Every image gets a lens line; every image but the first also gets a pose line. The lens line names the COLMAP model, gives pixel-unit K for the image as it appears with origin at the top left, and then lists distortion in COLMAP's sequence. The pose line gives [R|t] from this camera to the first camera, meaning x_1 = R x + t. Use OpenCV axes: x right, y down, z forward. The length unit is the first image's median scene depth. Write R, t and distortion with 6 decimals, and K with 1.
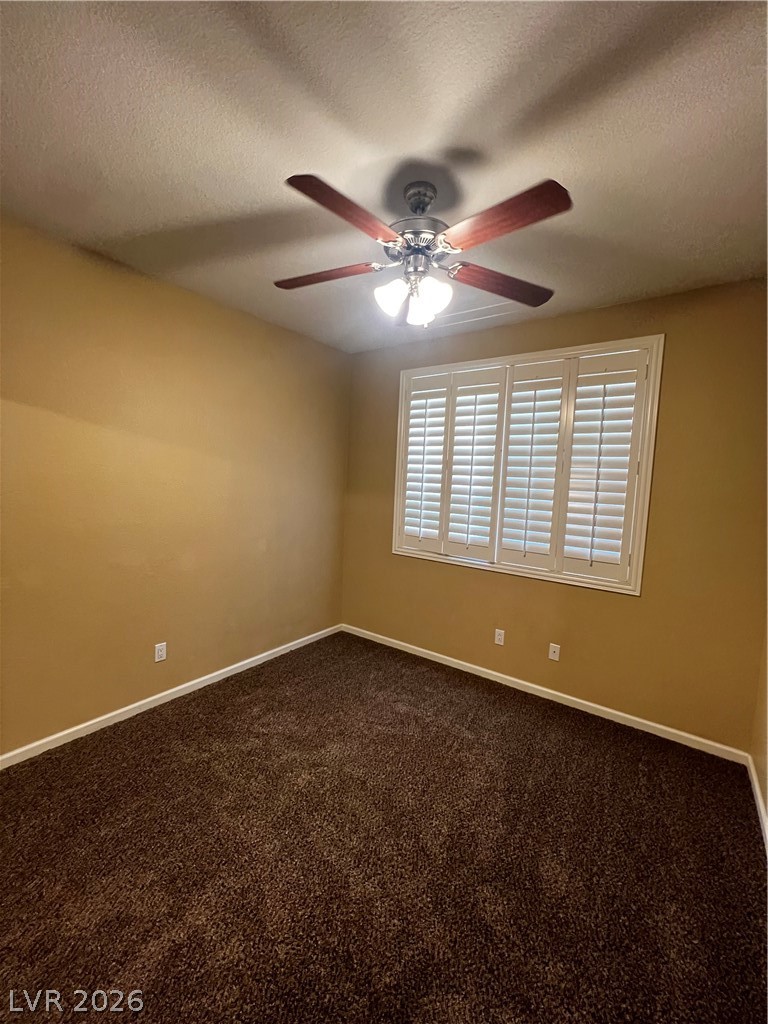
lens RADIAL K [[415.1, 0, 384.0], [0, 415.1, 512.0], [0, 0, 1]] dist [0.000868, 0.000024]
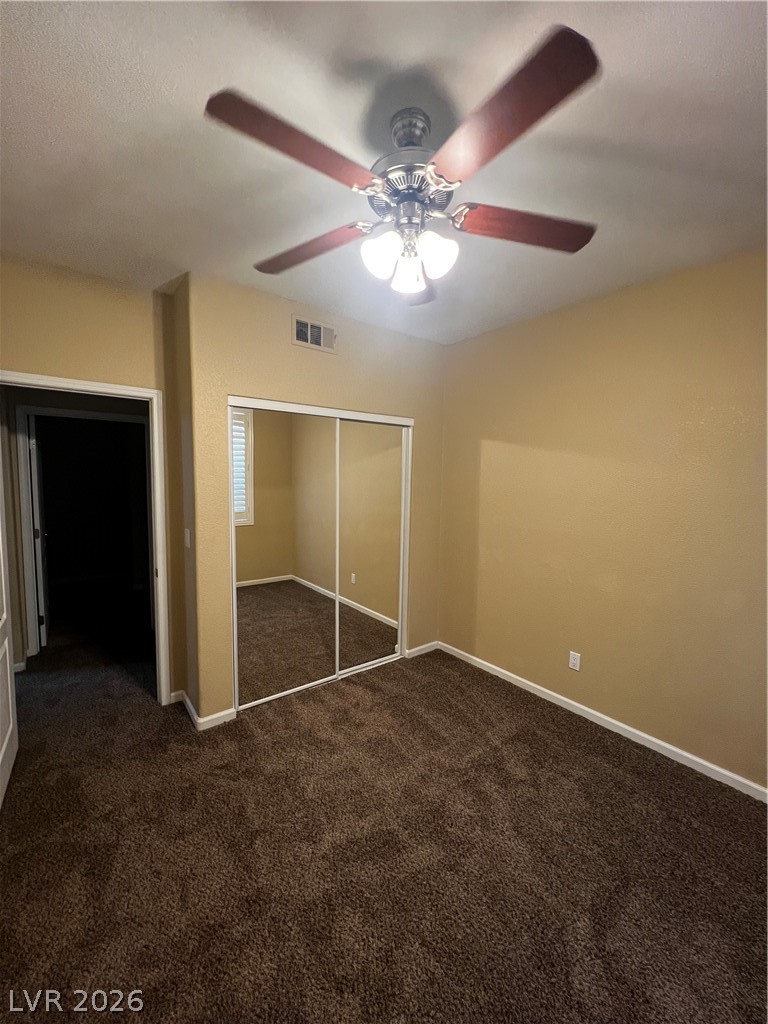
lens RADIAL K [[411.2, 0, 384.0], [0, 411.2, 512.0], [0, 0, 1]] dist [-0.001058, -0.000082]
pose [[-0.278425, 0.038865, -0.959671, 0.870363], [-0.108767, 0.991477, 0.071709, -0.074960], [0.954279, 0.124347, -0.271825, 1.231854]]
